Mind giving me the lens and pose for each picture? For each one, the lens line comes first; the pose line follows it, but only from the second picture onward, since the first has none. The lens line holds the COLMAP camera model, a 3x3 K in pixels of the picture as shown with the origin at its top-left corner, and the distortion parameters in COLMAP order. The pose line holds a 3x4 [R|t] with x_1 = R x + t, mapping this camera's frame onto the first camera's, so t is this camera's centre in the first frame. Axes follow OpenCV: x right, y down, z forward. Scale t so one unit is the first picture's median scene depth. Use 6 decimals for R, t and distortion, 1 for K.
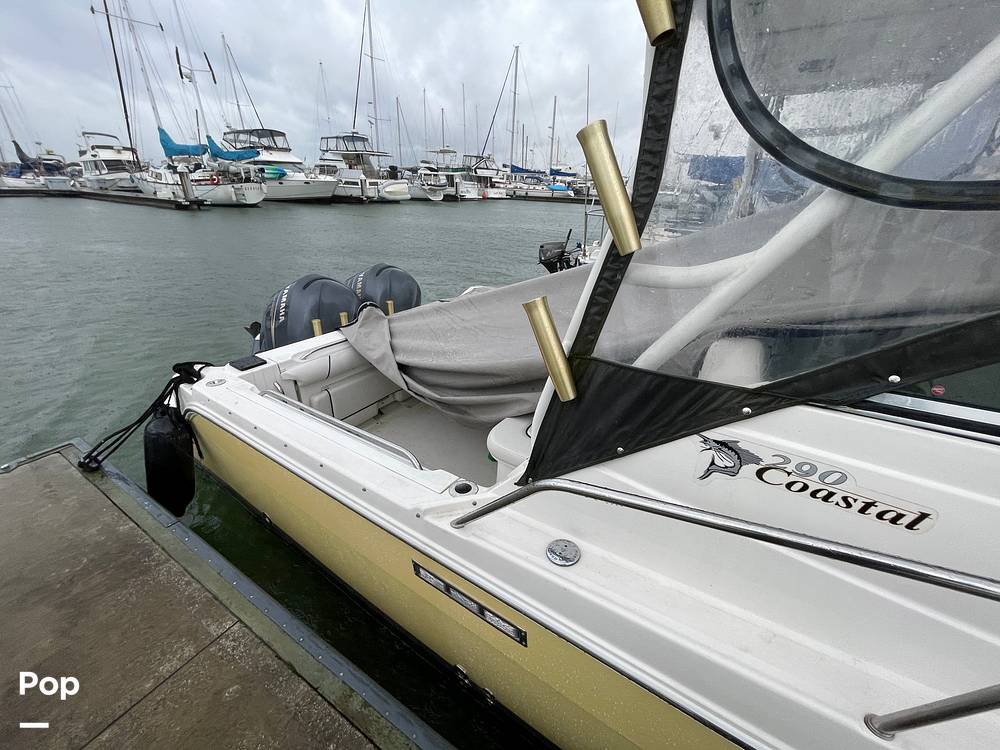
lens RADIAL K [[400.3, 0, 505.6], [0, 400.3, 379.6], [0, 0, 1]] dist [-0.002373, 0.000521]
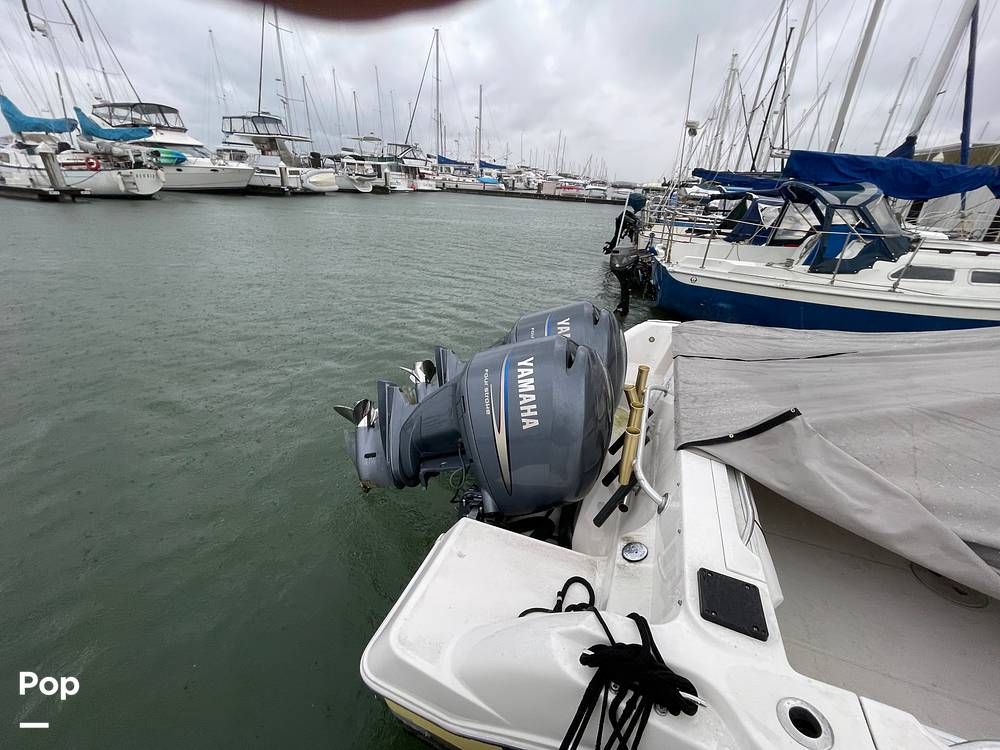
lens RADIAL K [[400.3, 0, 506.9], [0, 400.3, 380.7], [0, 0, 1]] dist [-0.002373, 0.000521]
pose [[0.980892, -0.073110, 0.180295, -0.083043], [0.069776, 0.997255, 0.024775, -0.026715], [-0.181612, -0.011722, 0.983300, 0.053480]]
